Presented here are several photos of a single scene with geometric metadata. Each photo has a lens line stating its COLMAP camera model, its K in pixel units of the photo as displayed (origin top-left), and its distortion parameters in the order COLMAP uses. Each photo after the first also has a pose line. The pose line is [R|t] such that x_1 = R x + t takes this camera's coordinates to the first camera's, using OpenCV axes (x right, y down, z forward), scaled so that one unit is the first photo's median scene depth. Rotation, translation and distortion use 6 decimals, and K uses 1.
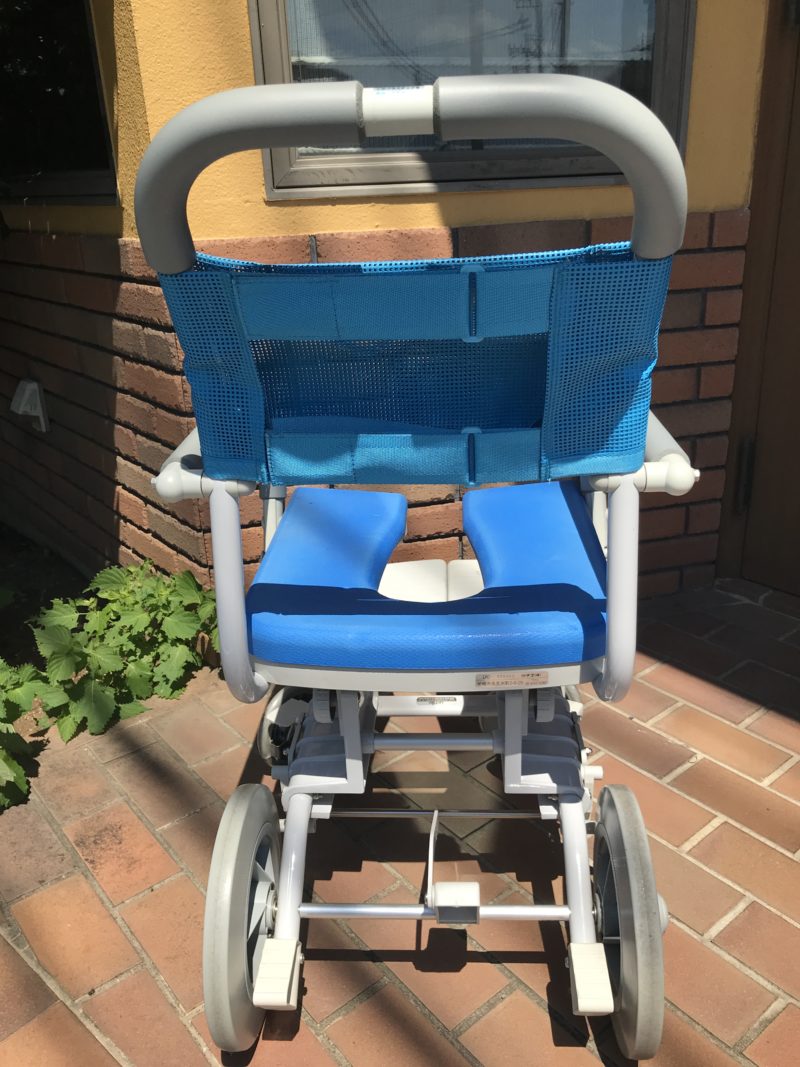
lens RADIAL K [[890.1, 0, 405.3], [0, 890.1, 522.5], [0, 0, 1]] dist [-0.015076, 0.022563]
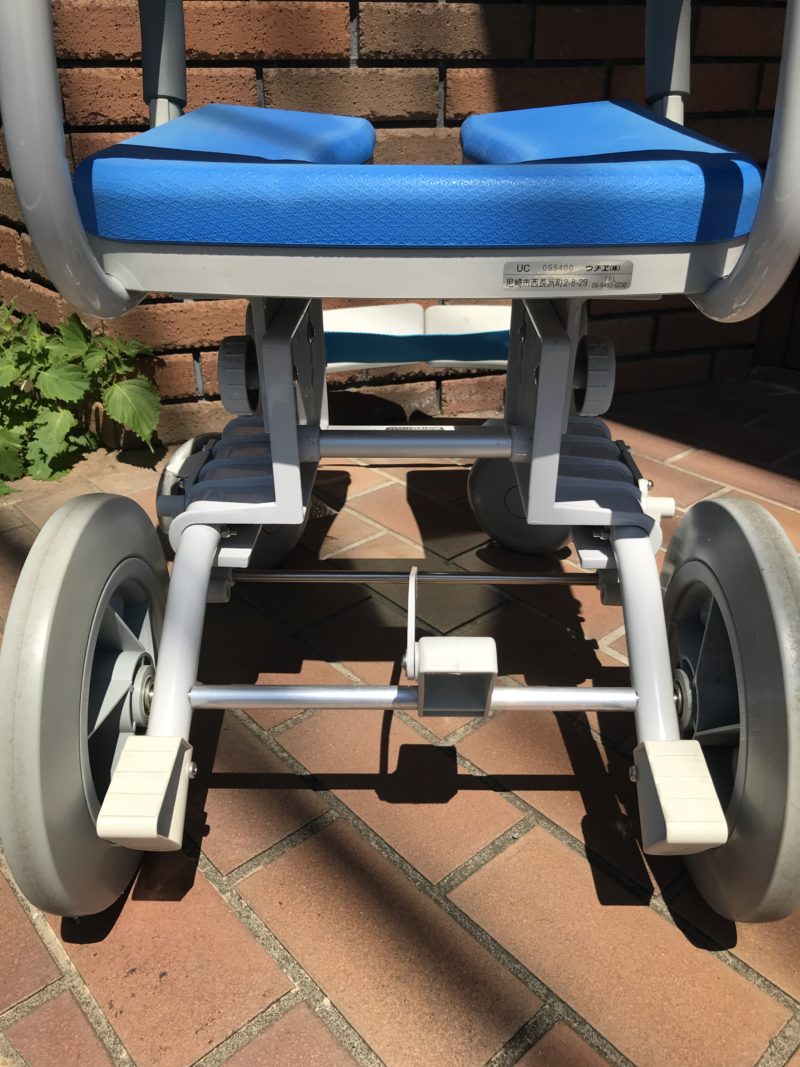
lens RADIAL K [[890.1, 0, 411.2], [0, 890.1, 529.9], [0, 0, 1]] dist [-0.015076, 0.022563]
pose [[0.998265, 0.015058, 0.056919, -0.004598], [-0.021222, 0.993784, 0.109286, 0.197773], [-0.054920, -0.110304, 0.992379, 0.313959]]
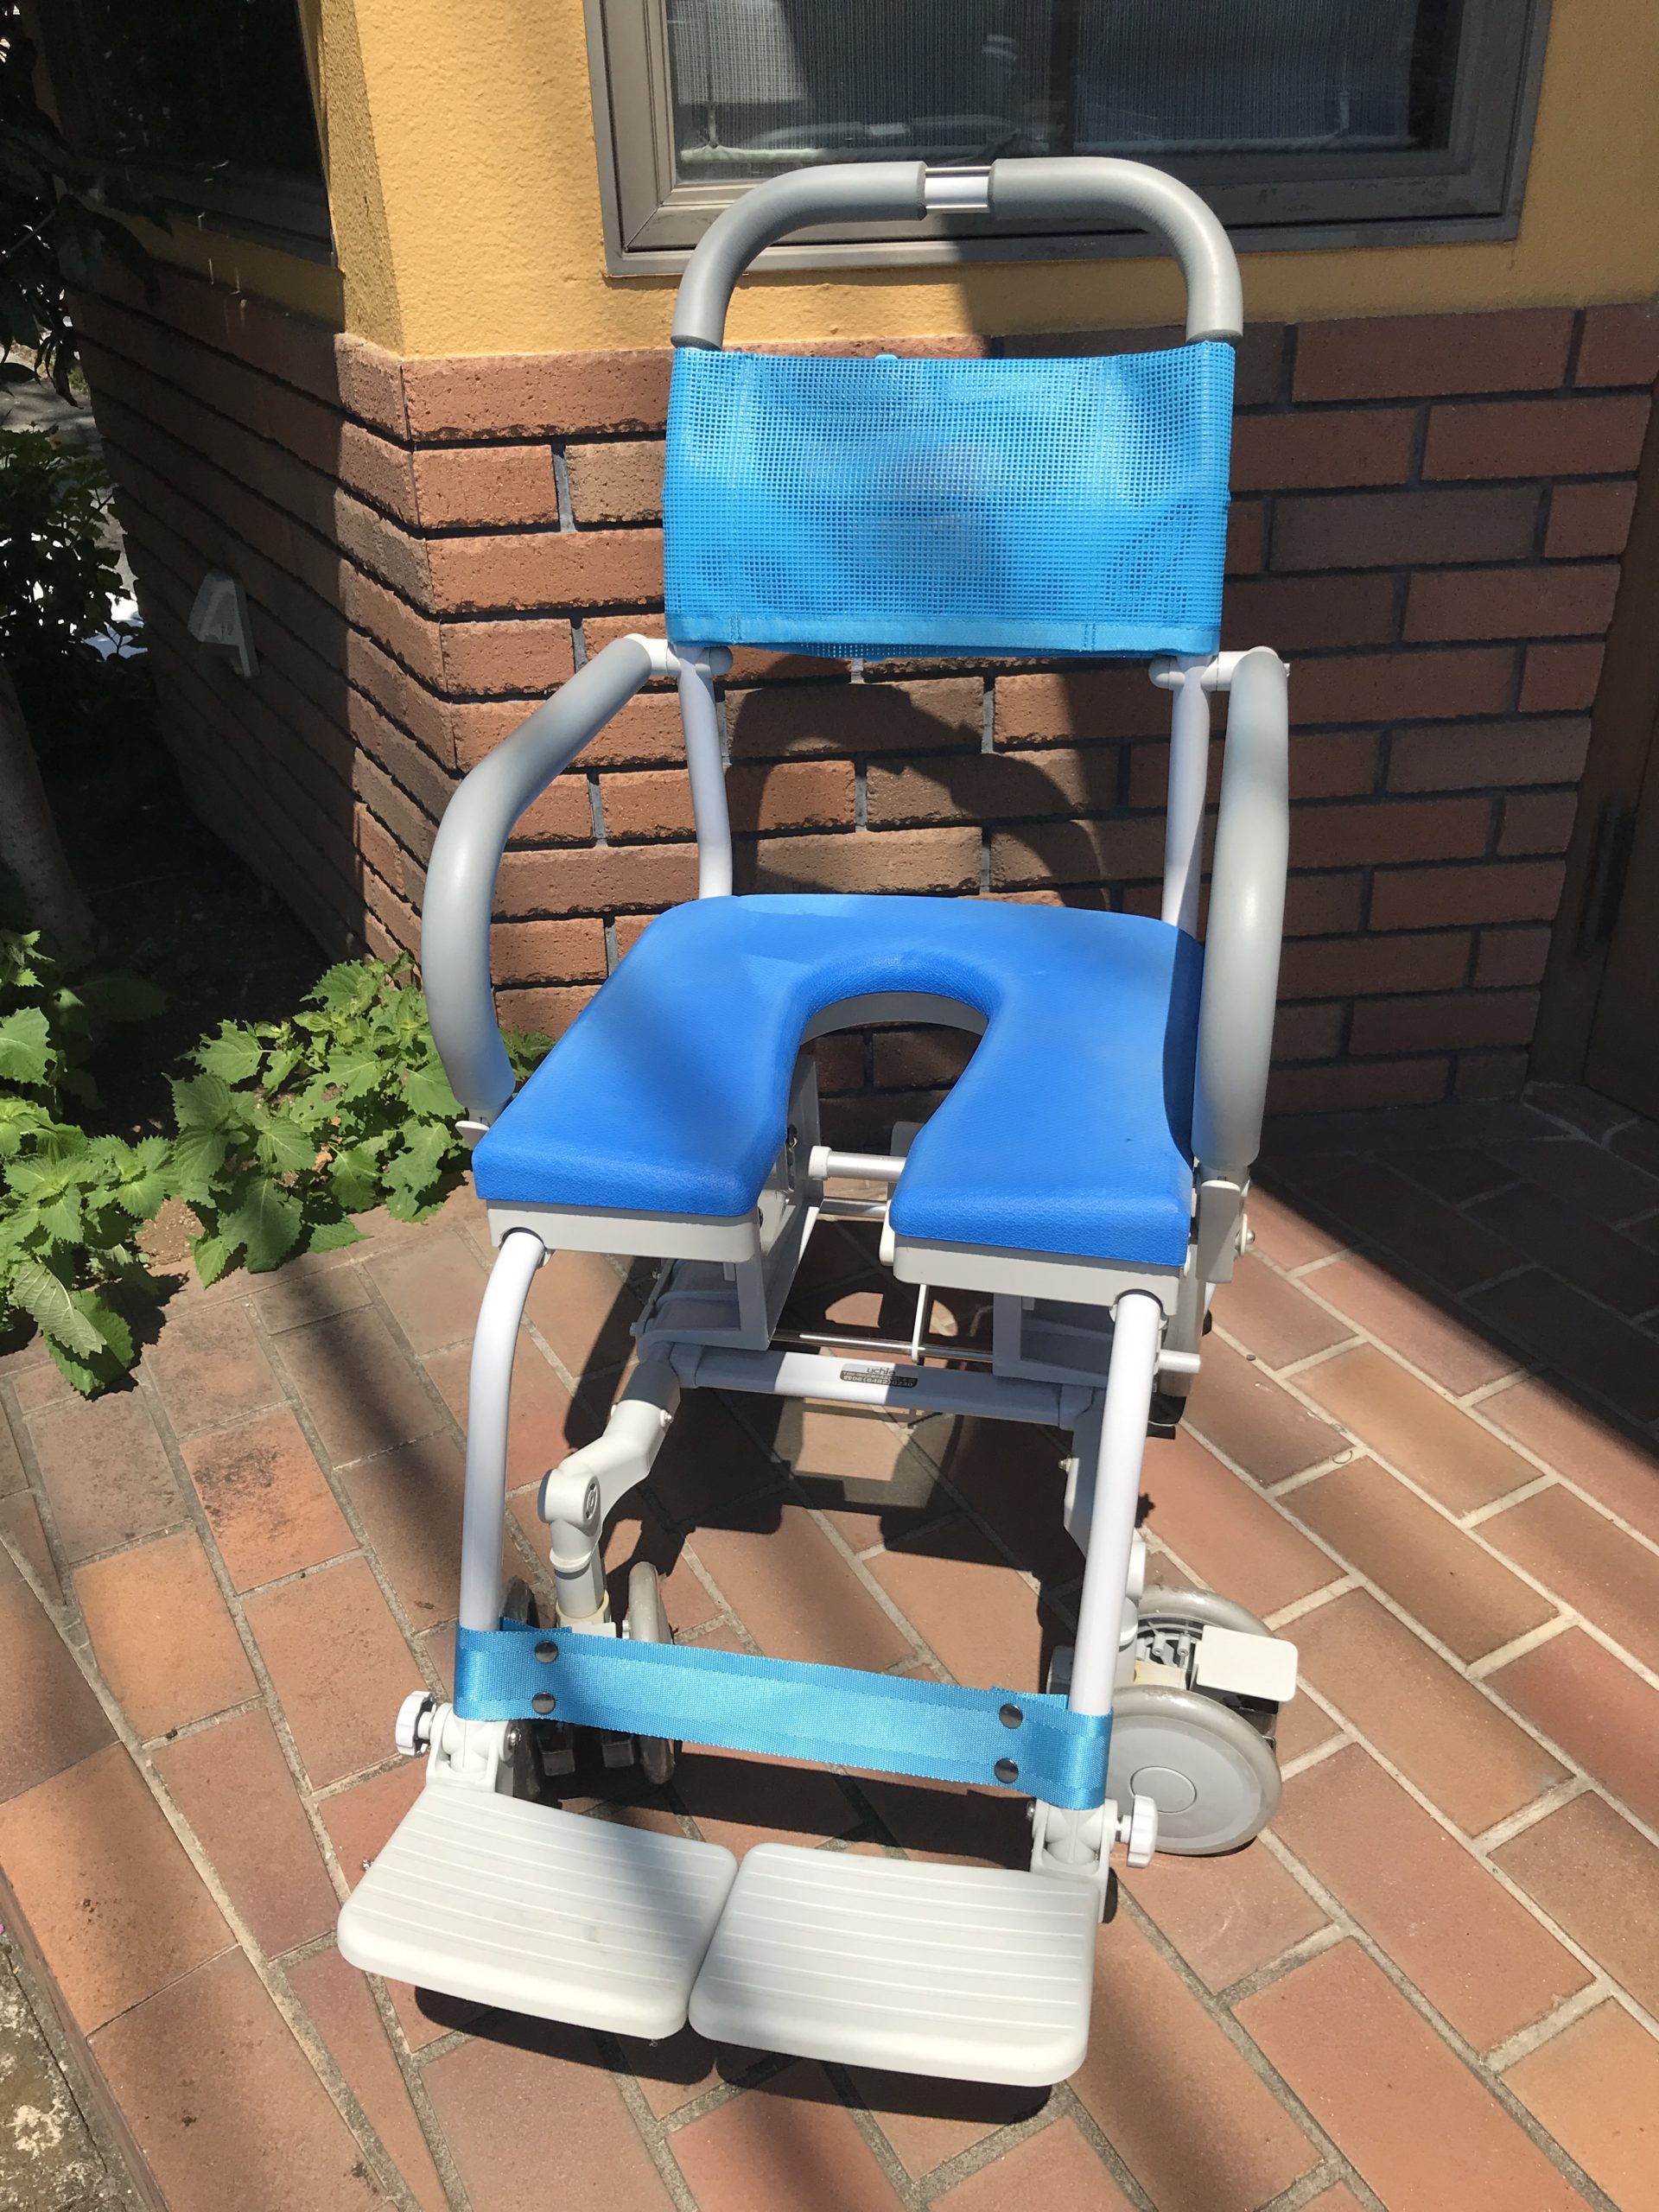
lens RADIAL K [[1845.2, 0, 842.6], [0, 1845.2, 1088.6], [0, 0, 1]] dist [-0.015076, 0.022563]
pose [[0.986346, 0.091798, -0.136730, 0.182817], [-0.069487, 0.984694, 0.159841, -0.104907], [0.149310, -0.148157, 0.977628, -0.062497]]
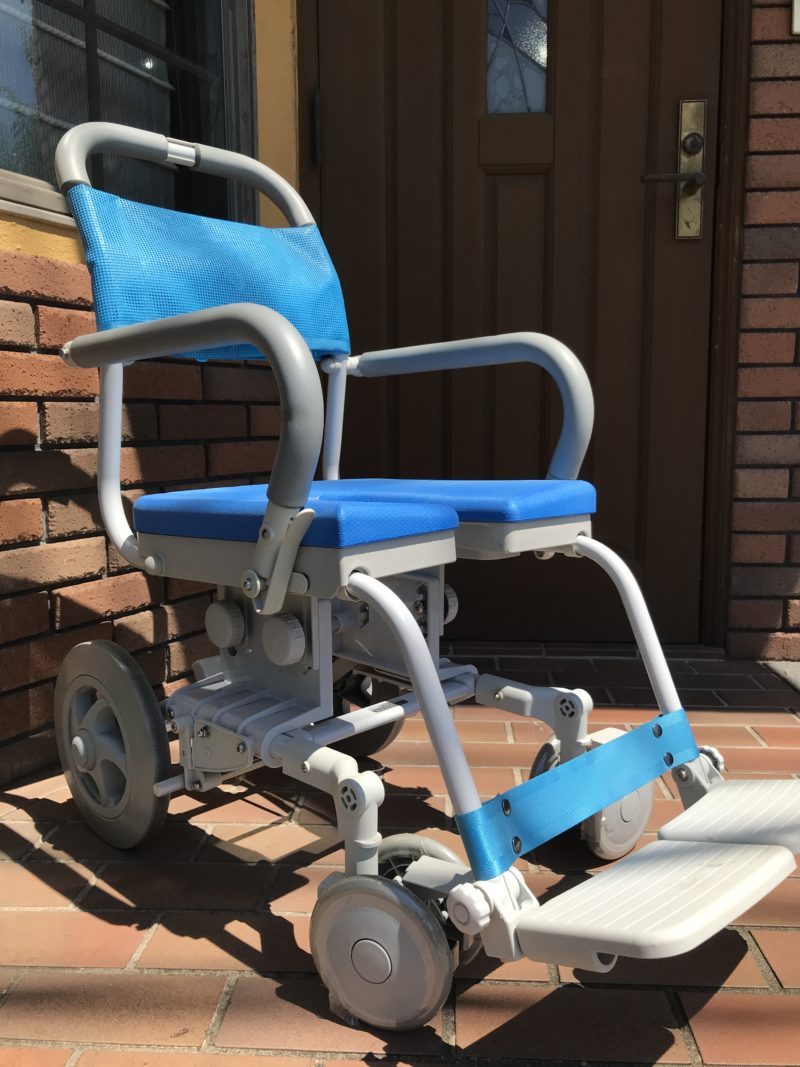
lens RADIAL K [[890.1, 0, 397.4], [0, 890.1, 527.1], [0, 0, 1]] dist [-0.015076, 0.022563]
pose [[0.643566, -0.035176, 0.764582, -0.576450], [0.259932, 0.949618, -0.175102, 0.212857], [-0.719902, 0.311429, 0.620285, 0.345343]]
